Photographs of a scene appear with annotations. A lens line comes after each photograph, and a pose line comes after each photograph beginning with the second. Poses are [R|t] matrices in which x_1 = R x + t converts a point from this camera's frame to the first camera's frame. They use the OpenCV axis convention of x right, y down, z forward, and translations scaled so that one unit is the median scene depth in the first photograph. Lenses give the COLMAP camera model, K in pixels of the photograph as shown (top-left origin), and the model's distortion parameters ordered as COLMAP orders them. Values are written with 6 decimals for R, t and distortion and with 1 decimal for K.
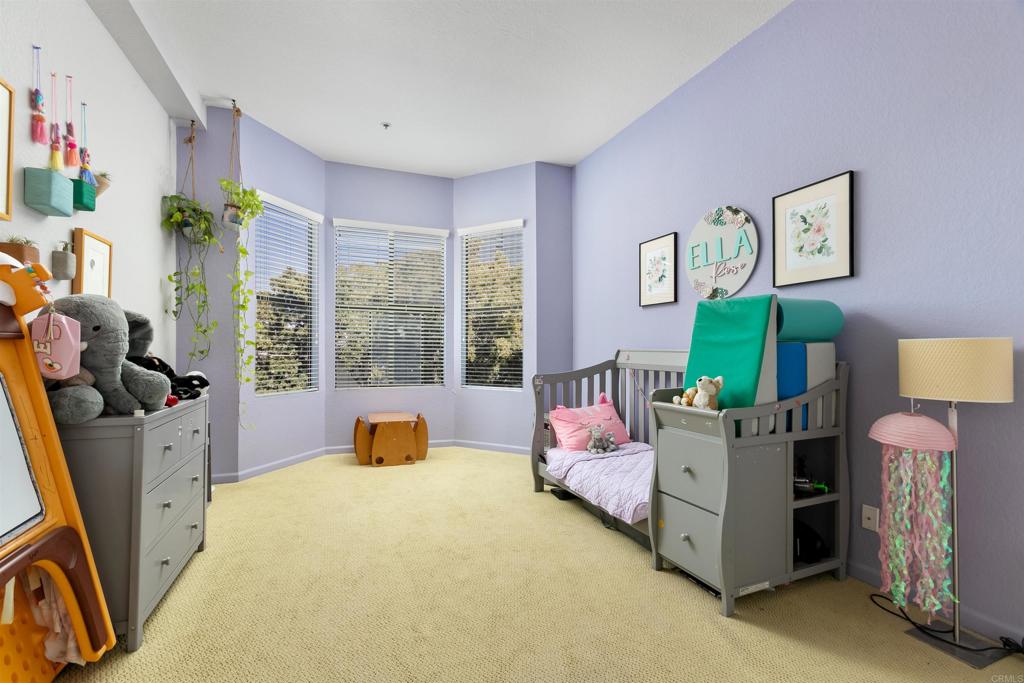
lens RADIAL K [[453.2, 0, 512.3], [0, 453.2, 342.9], [0, 0, 1]] dist [0.001008, 0.000339]
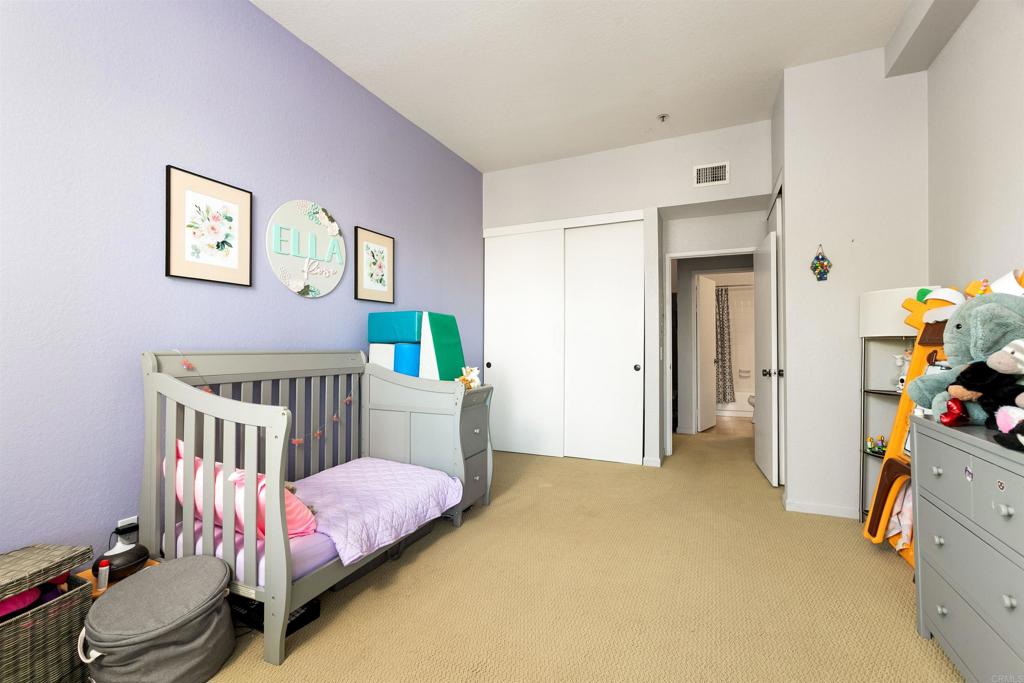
lens RADIAL K [[453.2, 0, 510.1], [0, 453.2, 341.7], [0, 0, 1]] dist [0.001008, 0.000339]
pose [[-0.695372, 0.013902, 0.718515, -0.540413], [0.001168, 0.999833, -0.018215, 0.016380], [-0.718649, -0.011826, -0.695273, 1.395041]]
